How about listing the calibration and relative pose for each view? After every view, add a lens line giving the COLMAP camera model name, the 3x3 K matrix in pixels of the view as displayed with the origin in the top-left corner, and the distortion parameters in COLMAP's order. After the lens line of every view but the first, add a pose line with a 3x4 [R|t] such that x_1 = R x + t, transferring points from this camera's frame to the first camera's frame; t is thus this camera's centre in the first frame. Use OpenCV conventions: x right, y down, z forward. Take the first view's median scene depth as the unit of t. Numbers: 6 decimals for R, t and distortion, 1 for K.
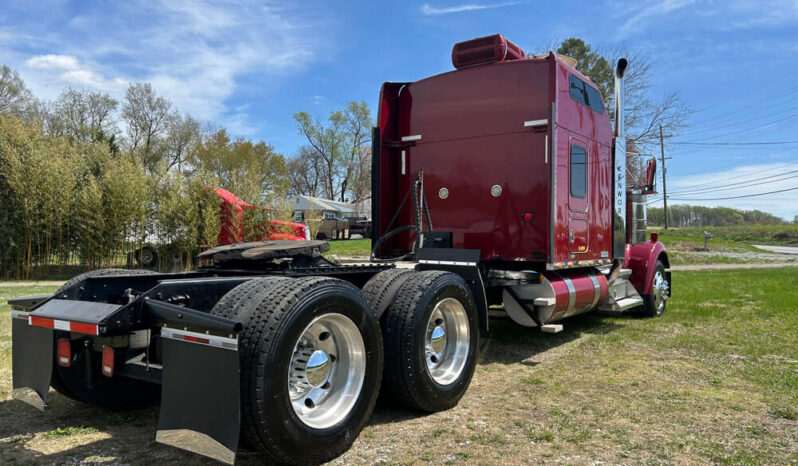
lens RADIAL K [[619.3, 0, 405.9], [0, 619.3, 236.9], [0, 0, 1]] dist [0.035011, -0.024431]
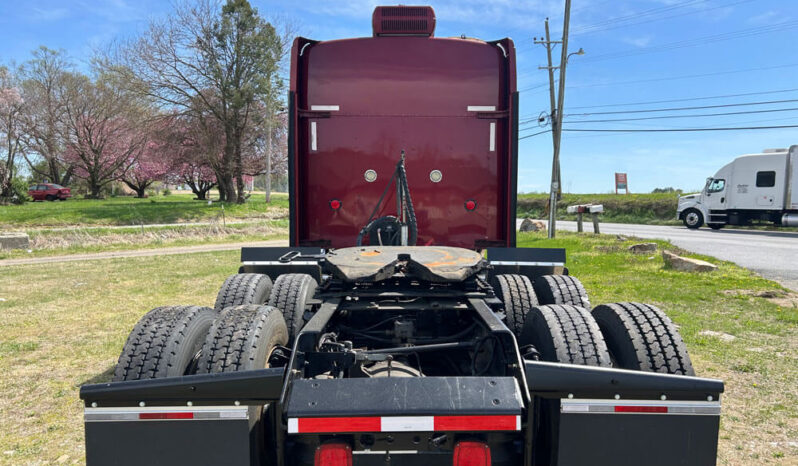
lens RADIAL K [[619.3, 0, 401.6], [0, 619.3, 230.8], [0, 0, 1]] dist [0.035011, -0.024431]
pose [[0.800149, -0.024240, 0.599312, -0.497398], [-0.006884, 0.998746, 0.049586, -0.040307], [-0.599762, -0.043802, 0.798978, 0.291928]]
